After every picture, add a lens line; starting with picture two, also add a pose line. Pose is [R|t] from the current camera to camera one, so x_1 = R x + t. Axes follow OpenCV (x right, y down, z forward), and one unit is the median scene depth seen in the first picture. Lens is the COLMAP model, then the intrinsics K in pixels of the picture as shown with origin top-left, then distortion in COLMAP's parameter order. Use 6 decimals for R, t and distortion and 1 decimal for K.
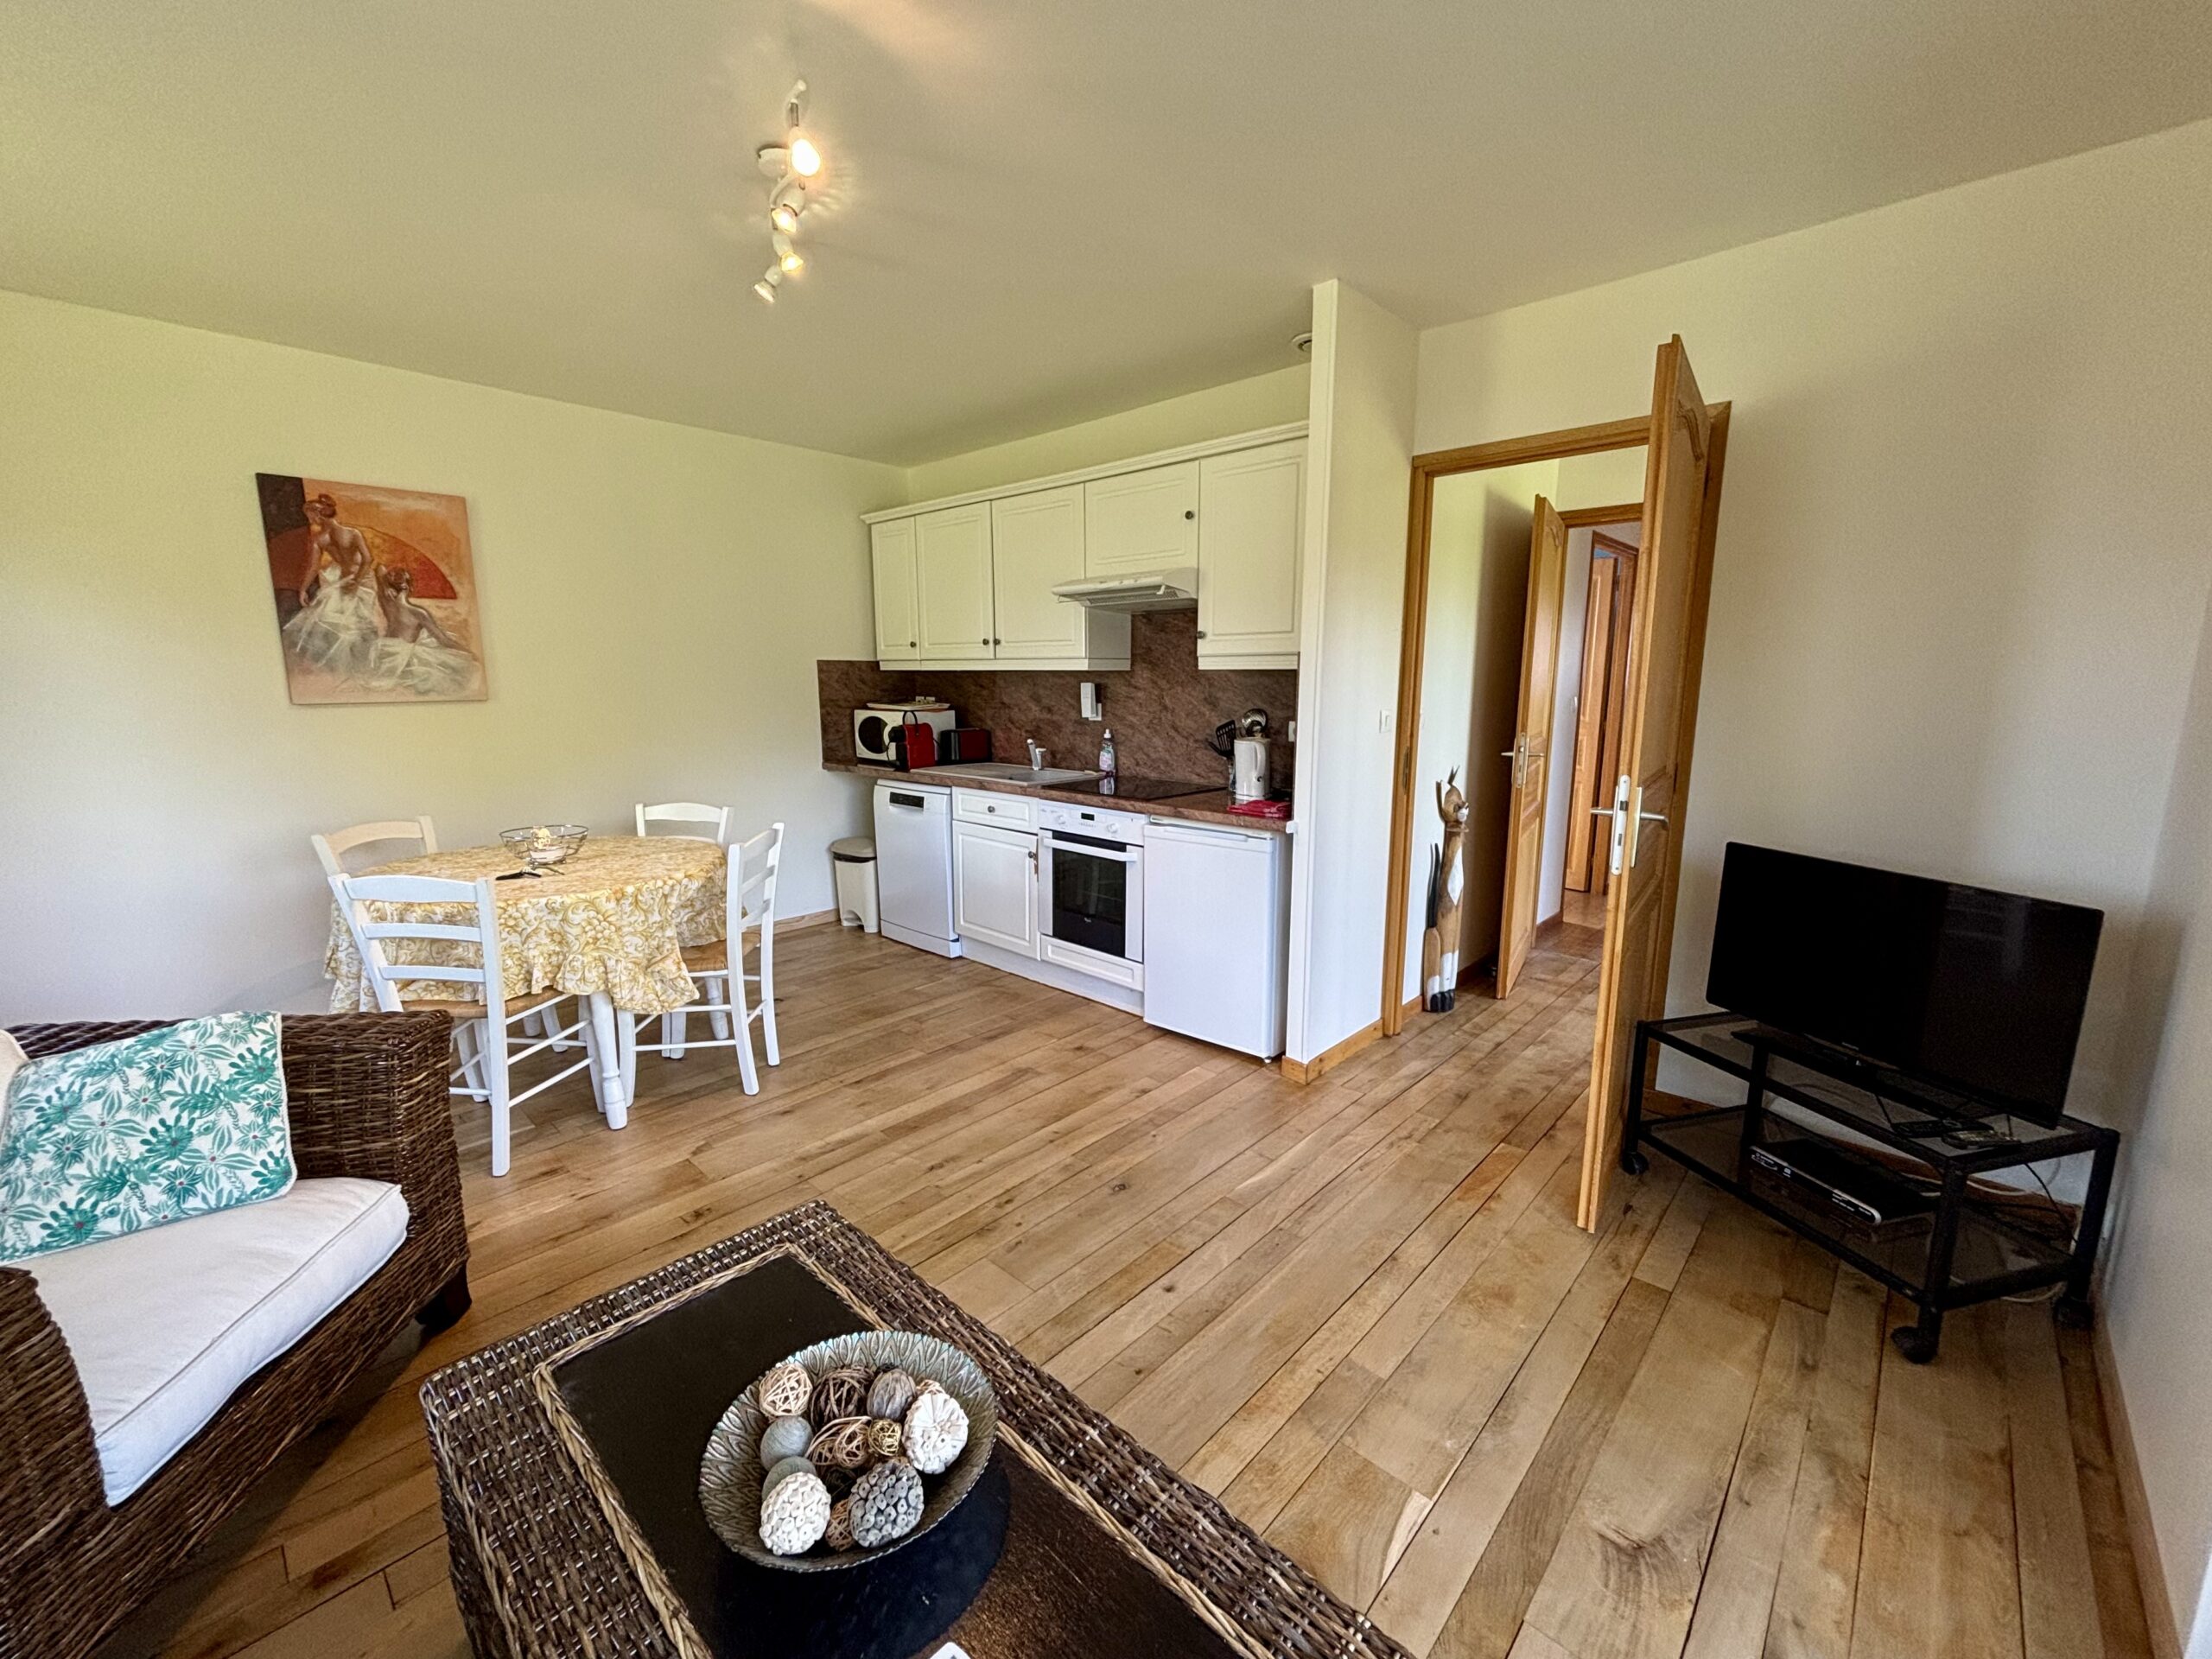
lens RADIAL K [[894.1, 0, 1103.5], [0, 894.1, 826.9], [0, 0, 1]] dist [-0.000515, 0.000142]
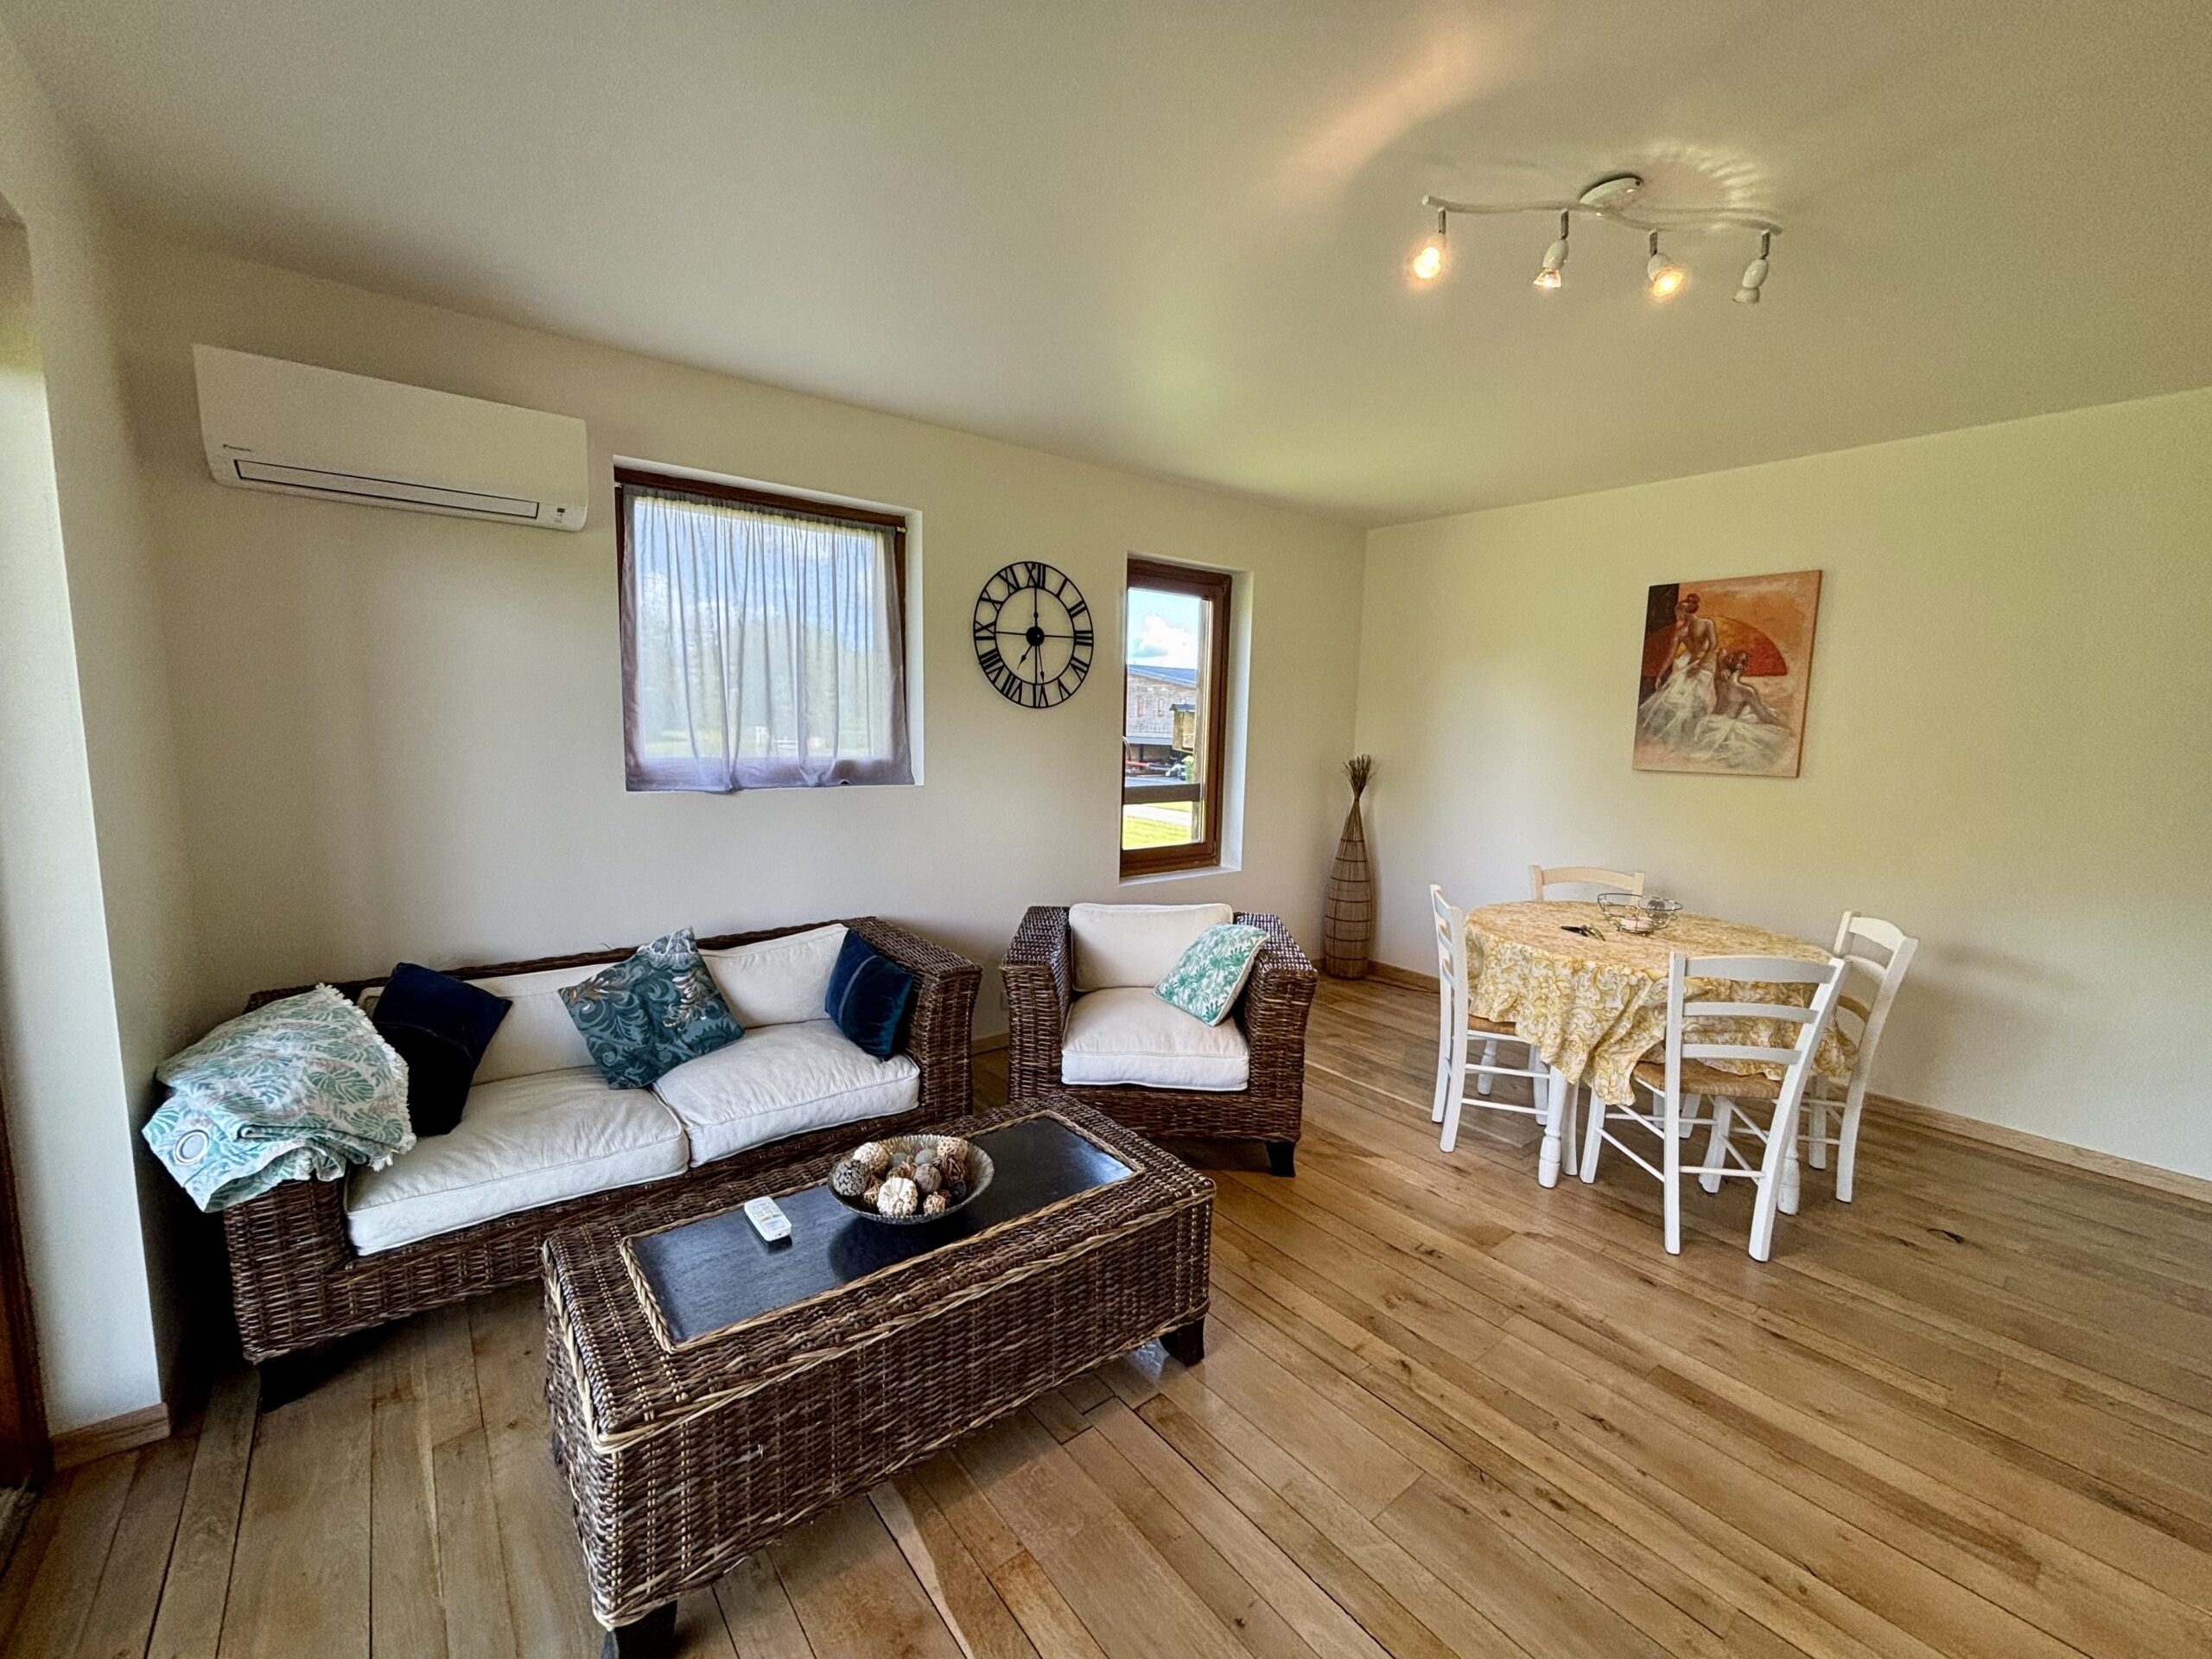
lens RADIAL K [[894.1, 0, 1103.1], [0, 894.1, 826.6], [0, 0, 1]] dist [-0.000515, 0.000142]
pose [[-0.141769, 0.116331, -0.983041, 0.408113], [-0.191139, 0.971165, 0.142491, -0.094055], [0.971271, 0.208098, -0.115446, 0.441546]]
